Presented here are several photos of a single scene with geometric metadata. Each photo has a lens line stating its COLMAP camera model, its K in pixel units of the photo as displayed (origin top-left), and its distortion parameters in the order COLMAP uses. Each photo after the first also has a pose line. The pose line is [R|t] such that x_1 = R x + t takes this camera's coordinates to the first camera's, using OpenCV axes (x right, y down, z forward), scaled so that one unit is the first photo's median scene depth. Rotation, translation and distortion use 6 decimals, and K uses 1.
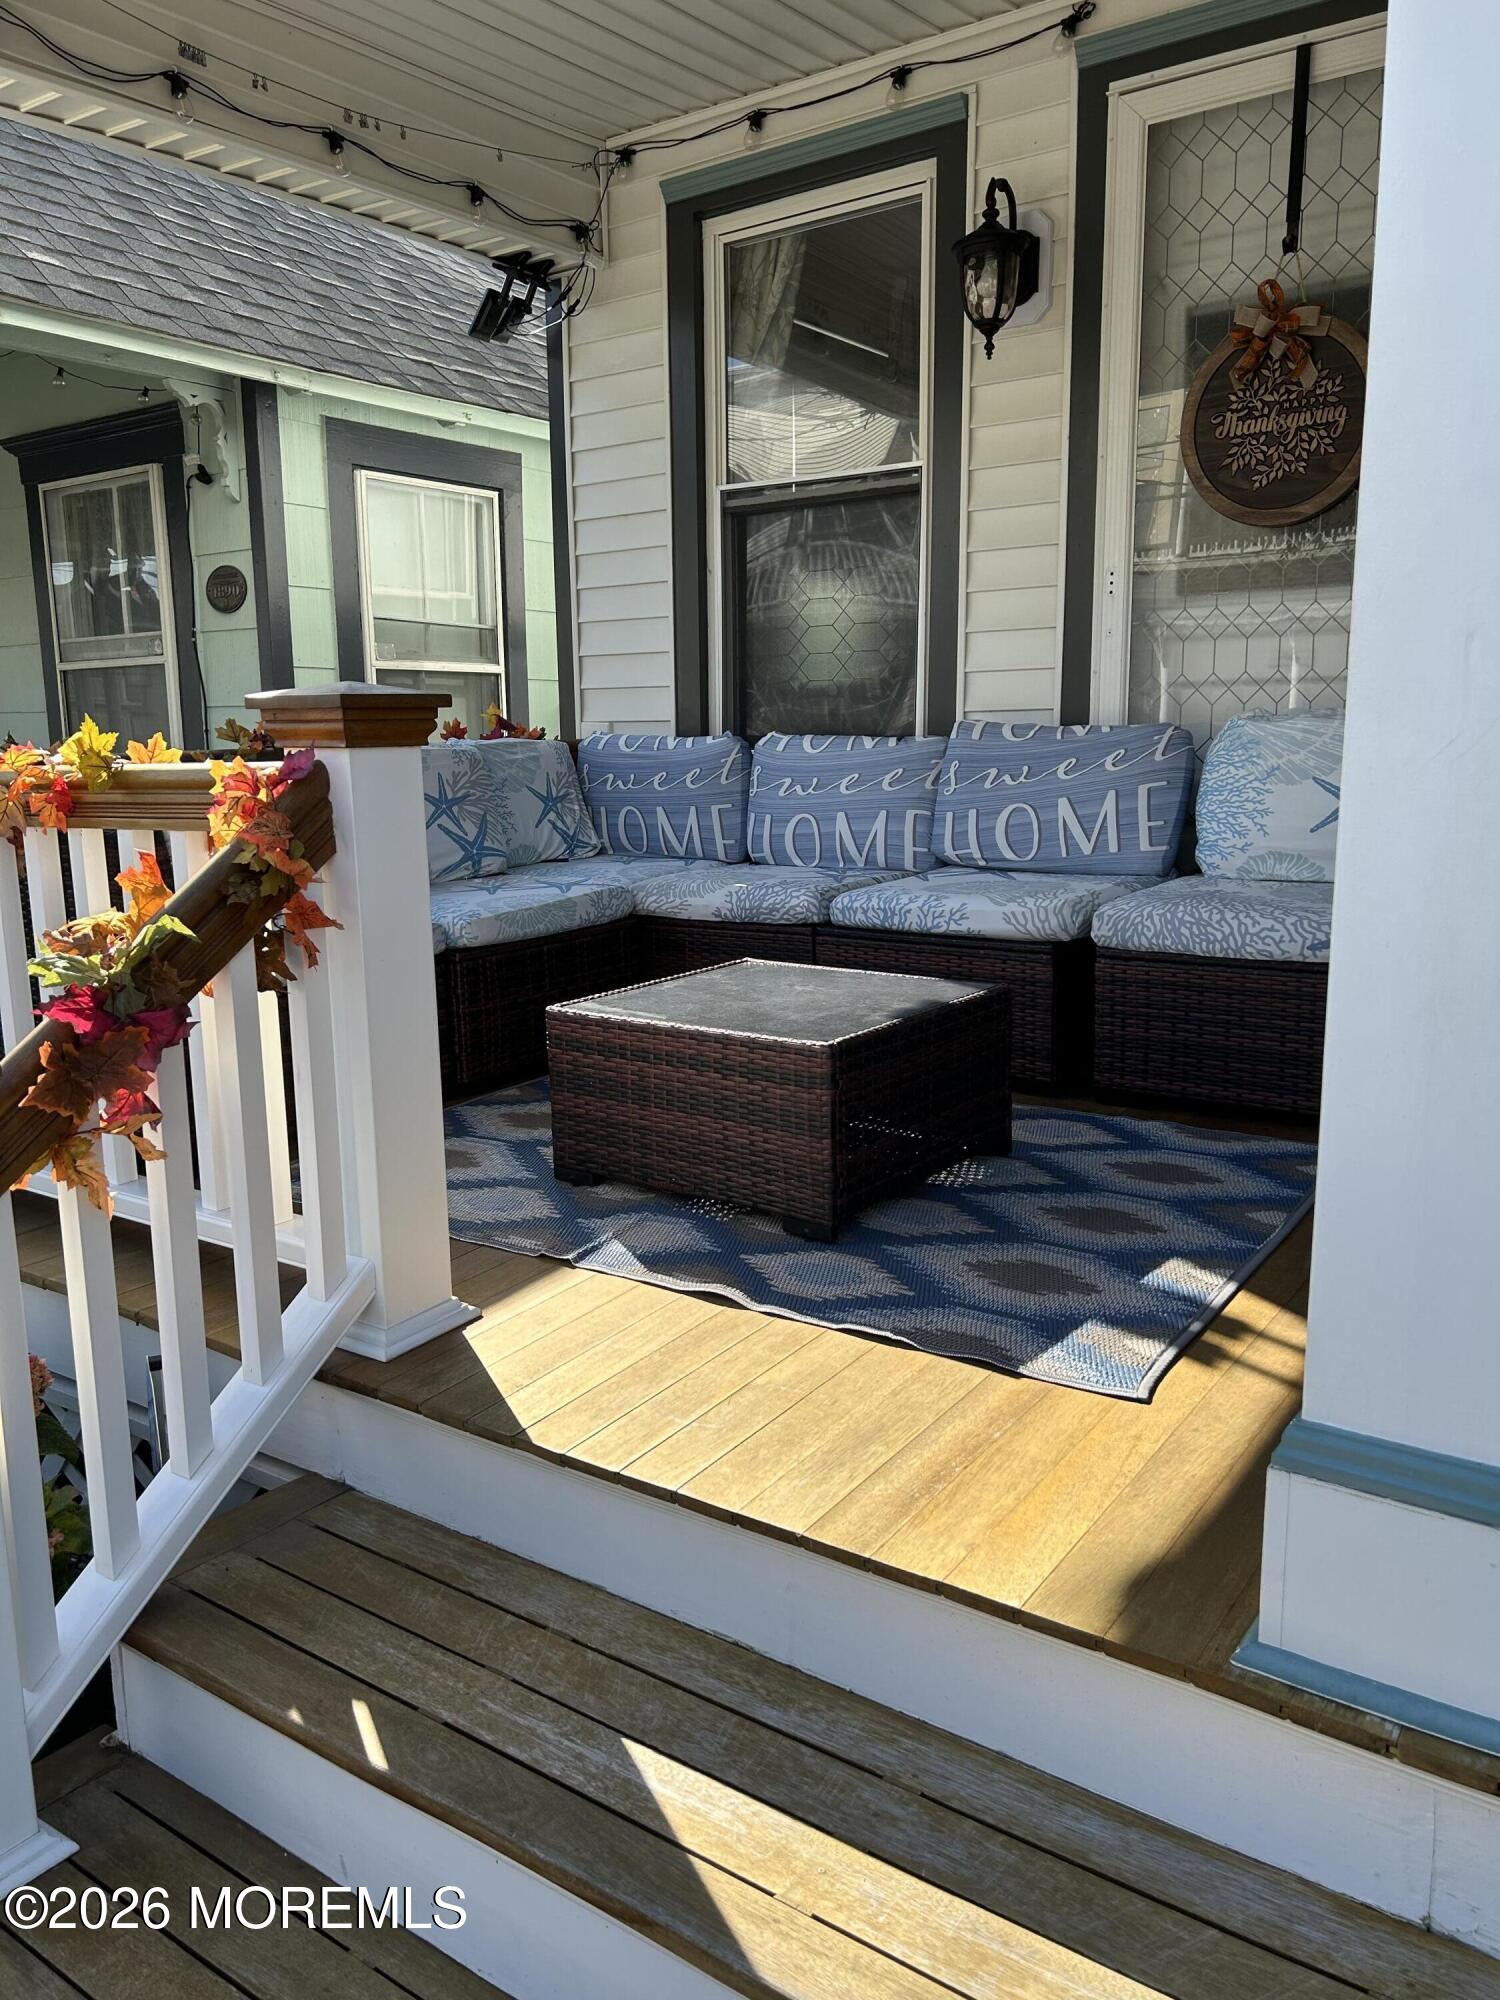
lens RADIAL K [[1497.3, 0, 750.0], [0, 1497.3, 1000.0], [0, 0, 1]] dist [0.083914, -0.121097]
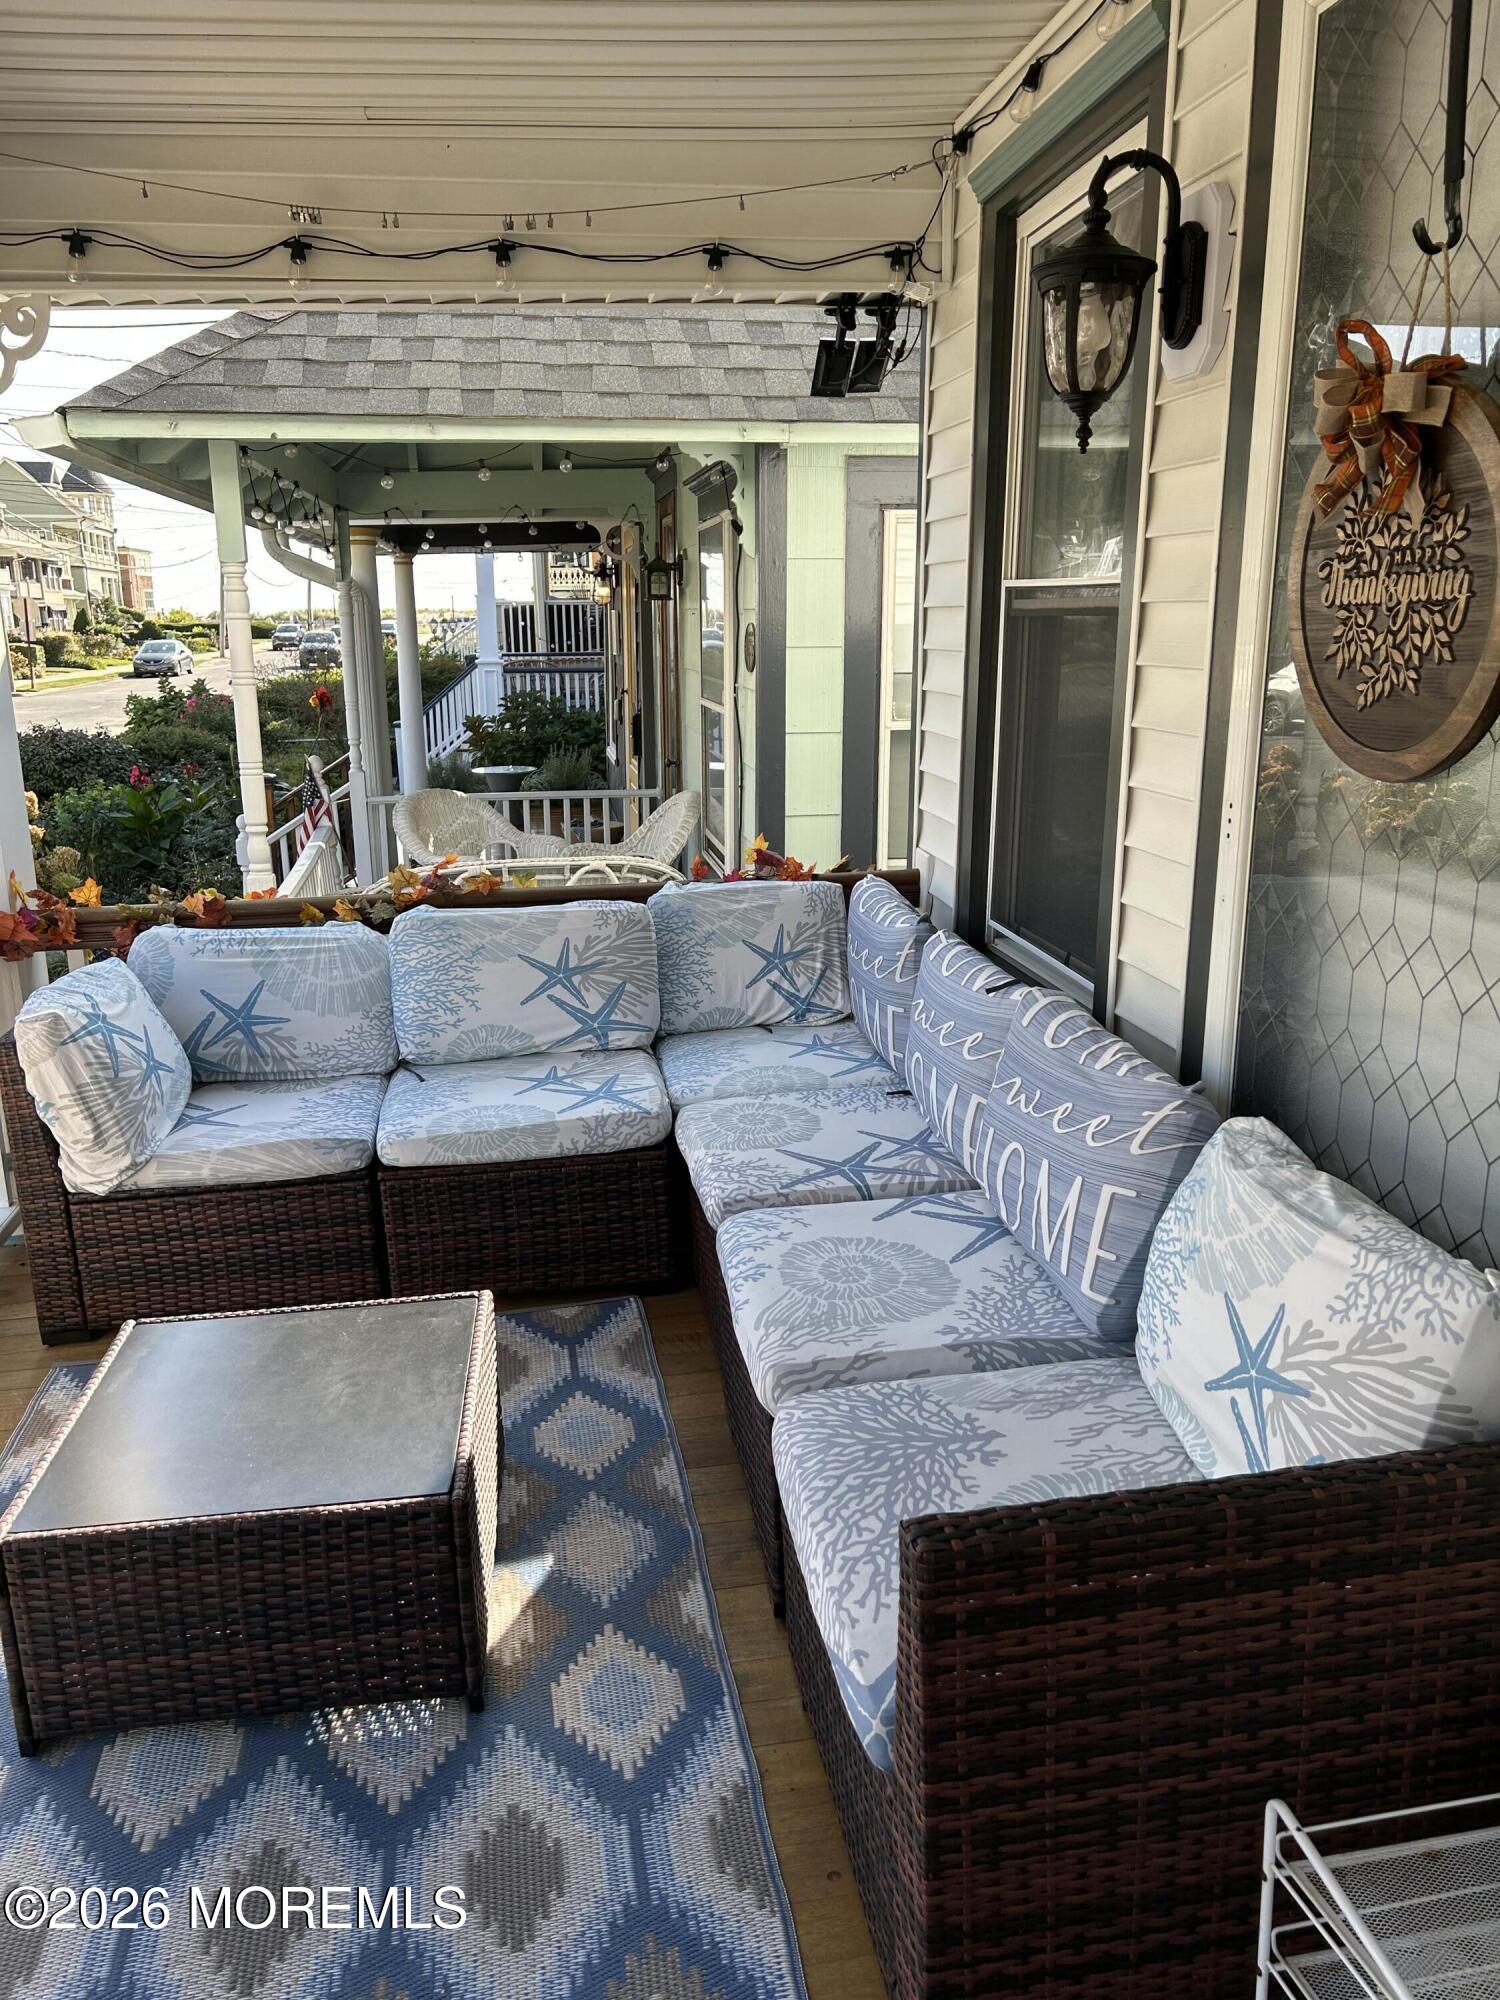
lens RADIAL K [[1497.3, 0, 750.0], [0, 1497.3, 1000.0], [0, 0, 1]] dist [0.083914, -0.121097]
pose [[0.690519, 0.190578, -0.697756, 0.555914], [-0.124744, 0.981588, 0.144650, -0.278680], [0.712476, -0.012843, 0.701579, 0.465322]]
